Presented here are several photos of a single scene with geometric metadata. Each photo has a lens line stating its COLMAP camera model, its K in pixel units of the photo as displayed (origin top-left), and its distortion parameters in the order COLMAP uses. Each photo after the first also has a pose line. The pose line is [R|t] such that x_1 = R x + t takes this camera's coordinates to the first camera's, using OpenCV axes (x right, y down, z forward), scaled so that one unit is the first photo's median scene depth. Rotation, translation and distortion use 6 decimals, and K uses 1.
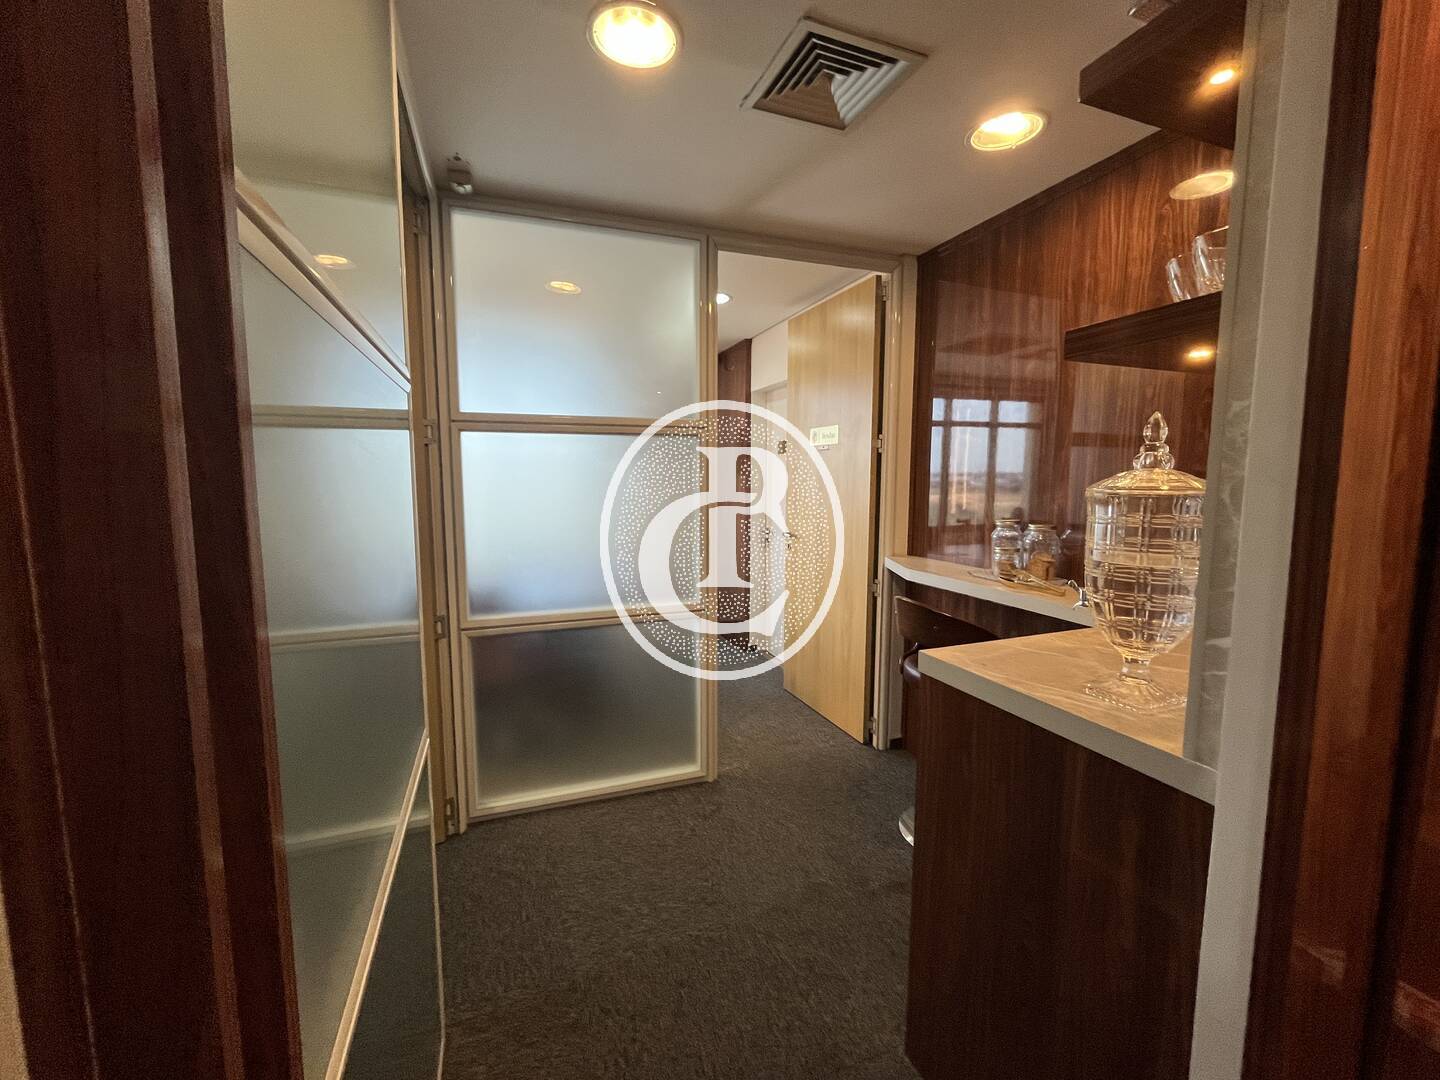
lens RADIAL K [[586.7, 0, 716.0], [0, 586.7, 538.6], [0, 0, 1]] dist [-0.002763, -0.000078]
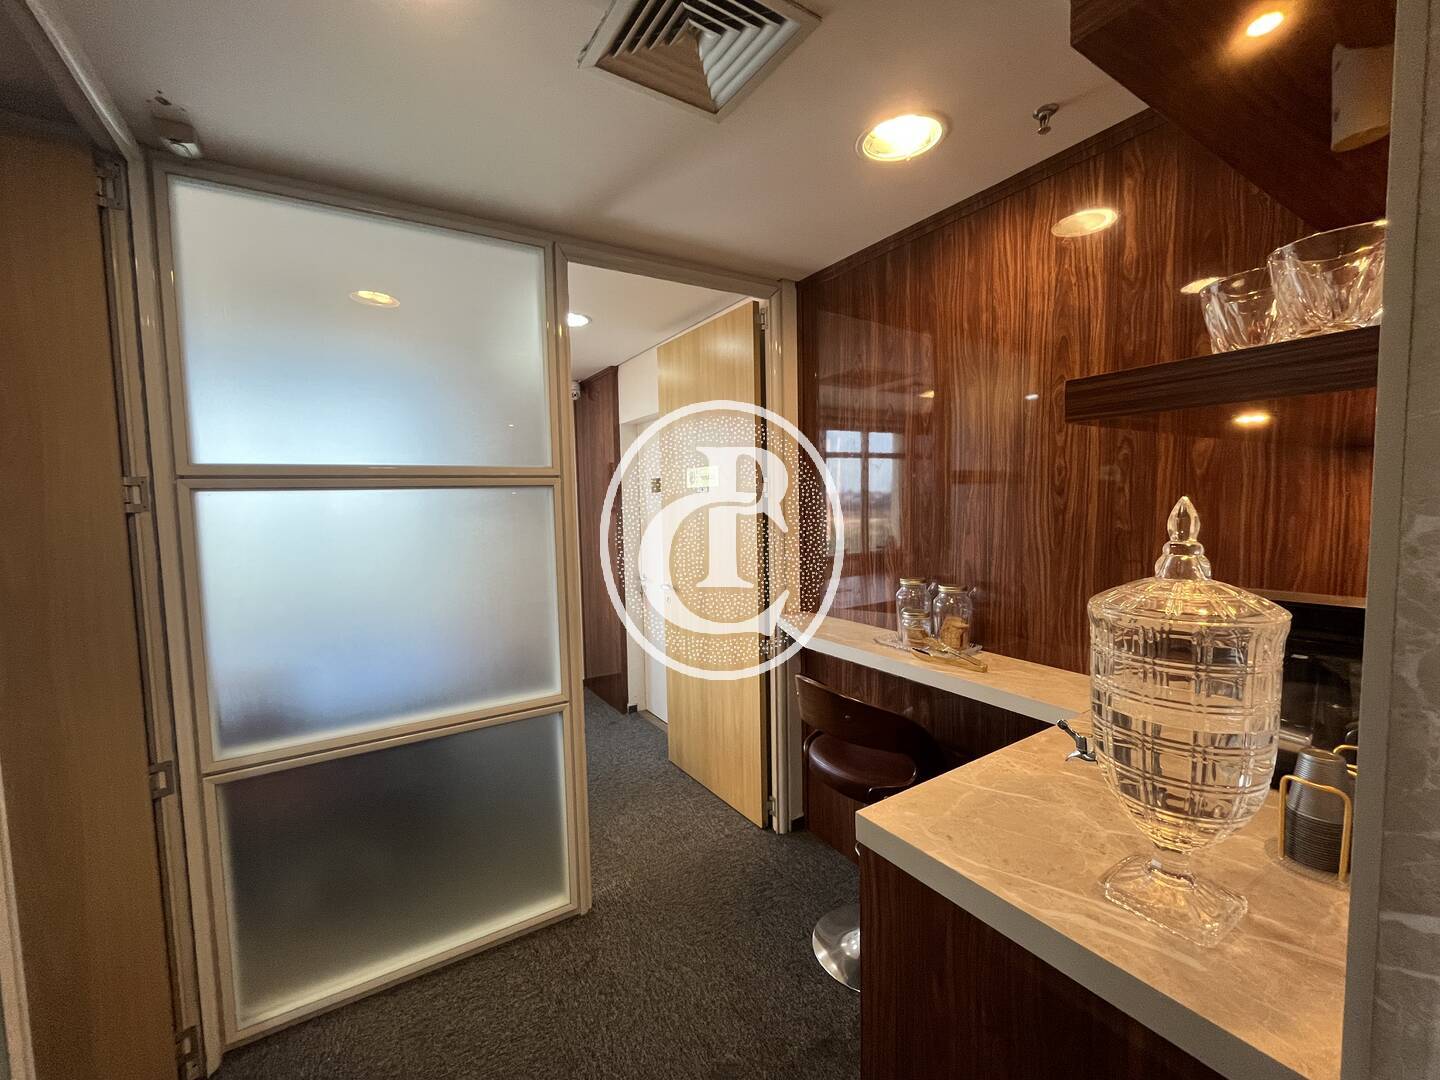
lens RADIAL K [[586.7, 0, 716.0], [0, 586.7, 538.6], [0, 0, 1]] dist [-0.002763, -0.000078]
pose [[0.977799, -0.036486, 0.206345, 0.024218], [0.044579, 0.998403, -0.034706, -0.069909], [-0.204749, 0.043134, 0.977864, 0.180216]]
